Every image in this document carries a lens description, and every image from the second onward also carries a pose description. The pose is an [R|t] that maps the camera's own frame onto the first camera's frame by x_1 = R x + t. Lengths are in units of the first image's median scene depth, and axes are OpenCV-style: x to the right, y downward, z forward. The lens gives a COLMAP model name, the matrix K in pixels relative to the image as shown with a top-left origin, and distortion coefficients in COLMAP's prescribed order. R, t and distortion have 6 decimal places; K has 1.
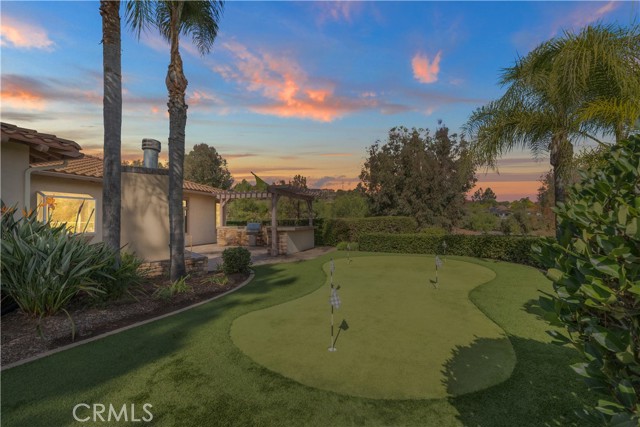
lens RADIAL K [[273.7, 0, 333.5], [0, 273.7, 218.7], [0, 0, 1]] dist [-0.006253, -0.000455]
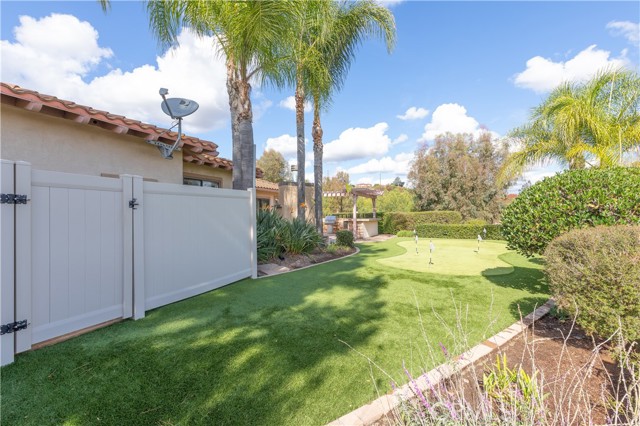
lens RADIAL K [[273.7, 0, 327.9], [0, 273.7, 216.0], [0, 0, 1]] dist [-0.006253, -0.000455]
pose [[0.989161, 0.003228, -0.146799, -0.092723], [-0.001672, 0.999941, 0.010719, 0.001682], [0.146825, -0.010358, 0.989108, -0.253600]]
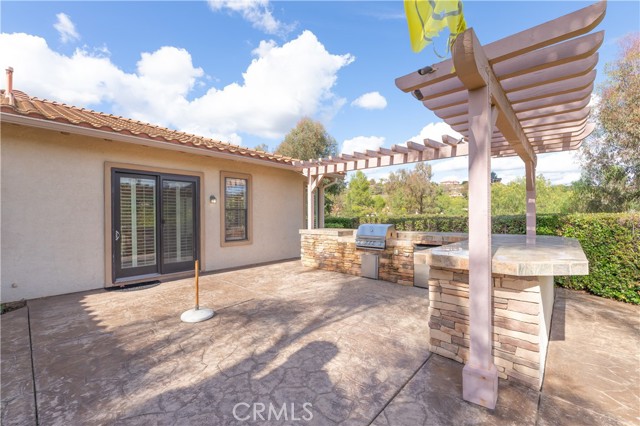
lens RADIAL K [[273.7, 0, 325.0], [0, 273.7, 208.0], [0, 0, 1]] dist [-0.006253, -0.000455]
pose [[0.903793, -0.009303, -0.427869, -0.146036], [-0.001054, 0.999712, -0.023961, 0.000705], [0.427968, 0.022107, 0.903523, 0.484621]]
